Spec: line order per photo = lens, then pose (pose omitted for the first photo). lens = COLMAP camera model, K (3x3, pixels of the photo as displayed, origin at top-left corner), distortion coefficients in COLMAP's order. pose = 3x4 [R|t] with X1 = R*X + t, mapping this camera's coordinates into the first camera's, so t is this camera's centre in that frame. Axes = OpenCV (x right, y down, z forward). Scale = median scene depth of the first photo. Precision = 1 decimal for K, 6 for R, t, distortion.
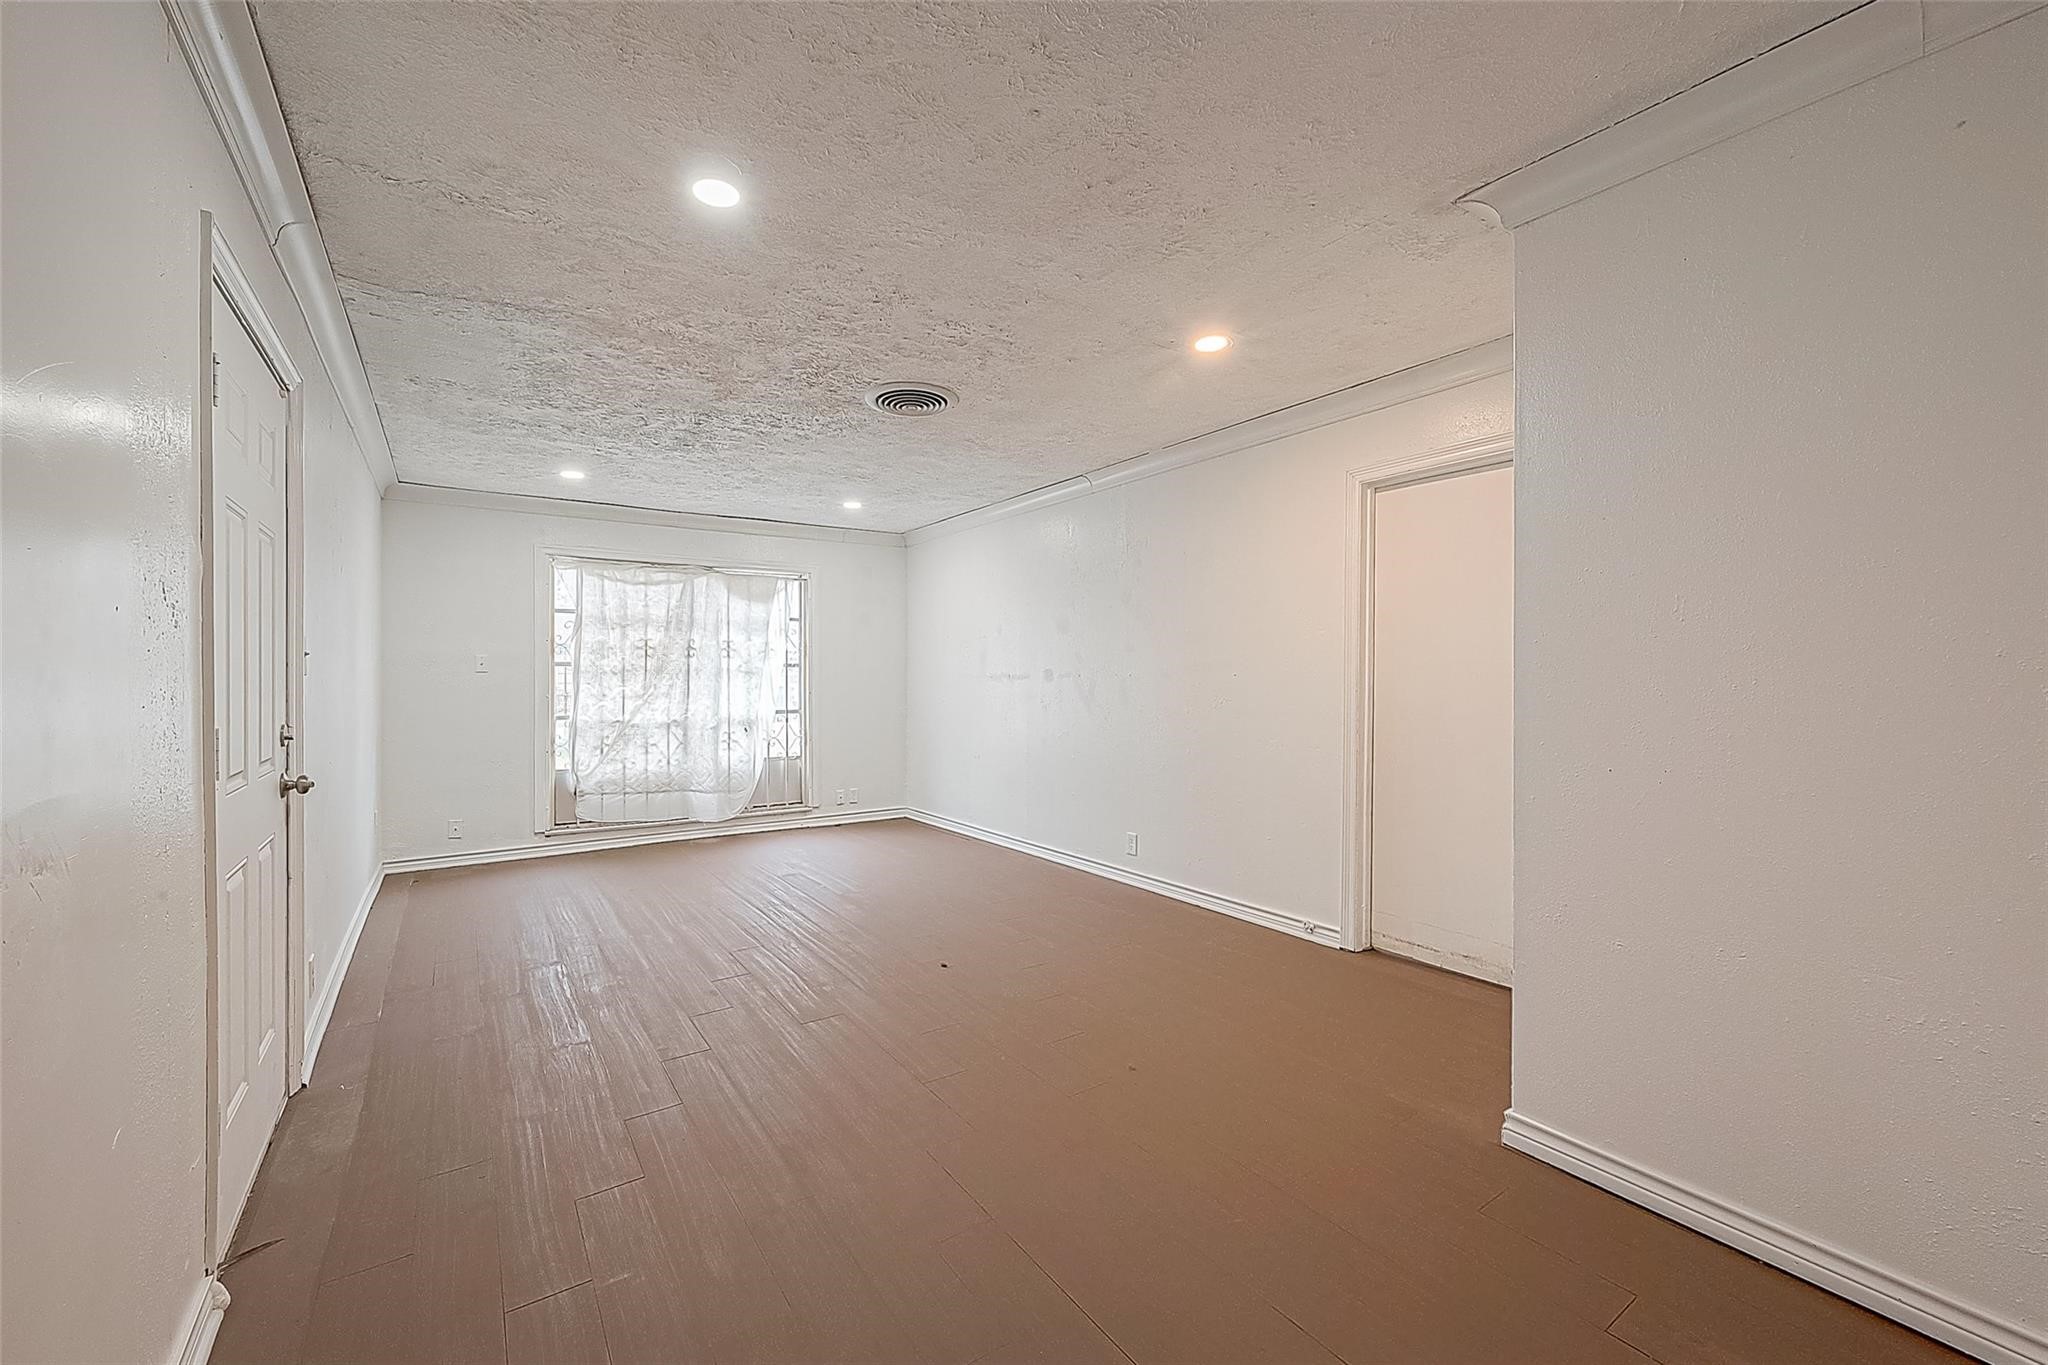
lens RADIAL K [[825.7, 0, 1010.0], [0, 825.7, 672.7], [0, 0, 1]] dist [0.000751, 0.000016]
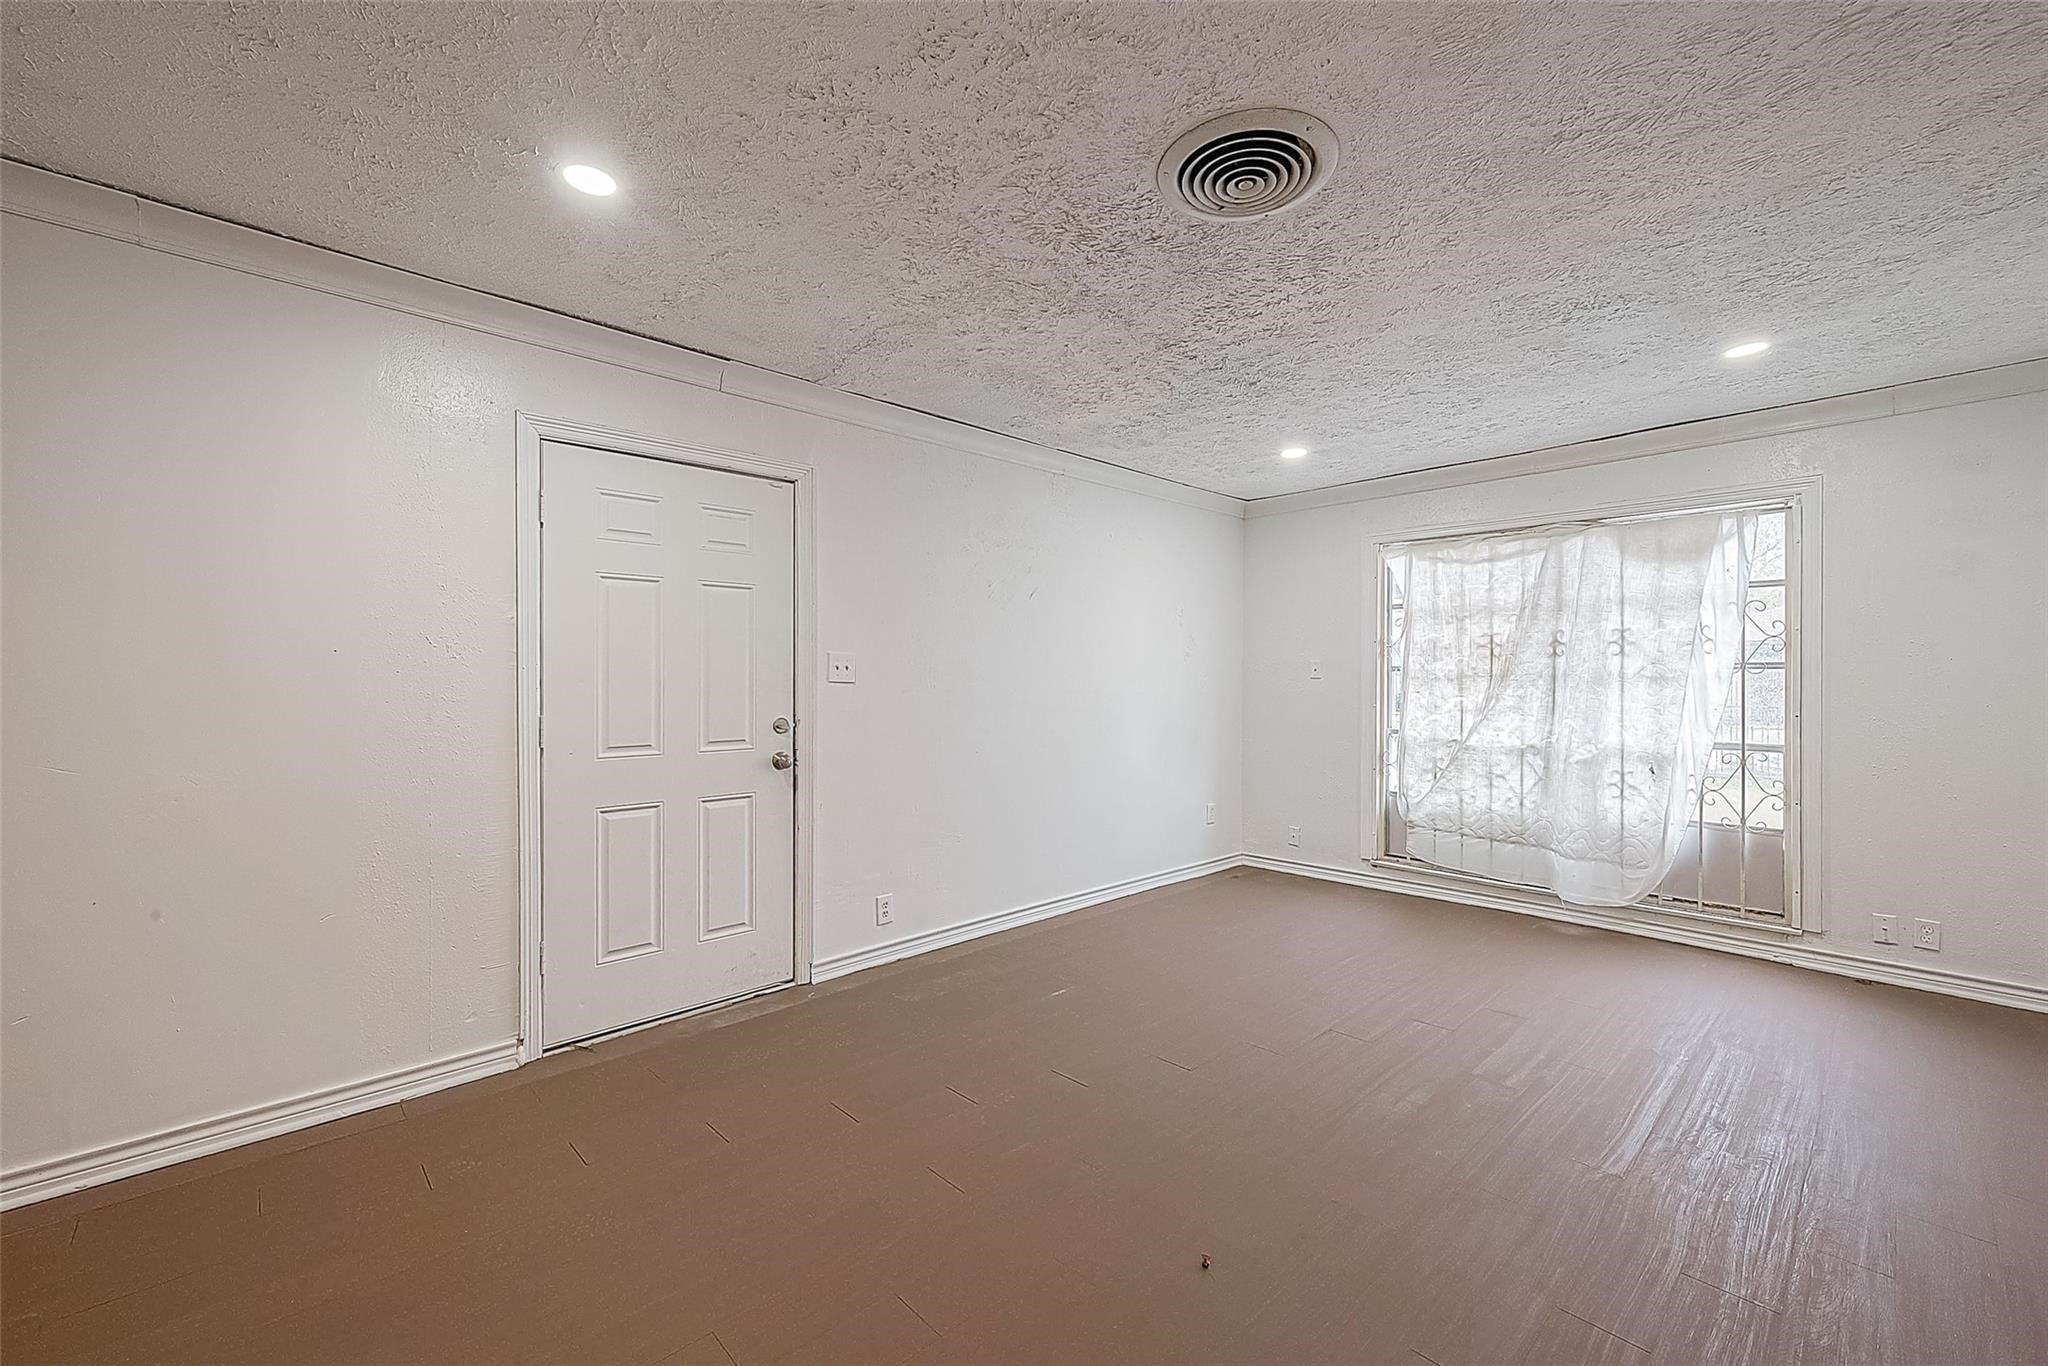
lens RADIAL K [[825.7, 0, 1010.0], [0, 825.7, 673.2], [0, 0, 1]] dist [0.000751, 0.000016]
pose [[0.166932, -0.006407, -0.985948, 0.223283], [0.001387, 0.999979, -0.006263, -0.000959], [0.985968, -0.000322, 0.166937, 0.443488]]
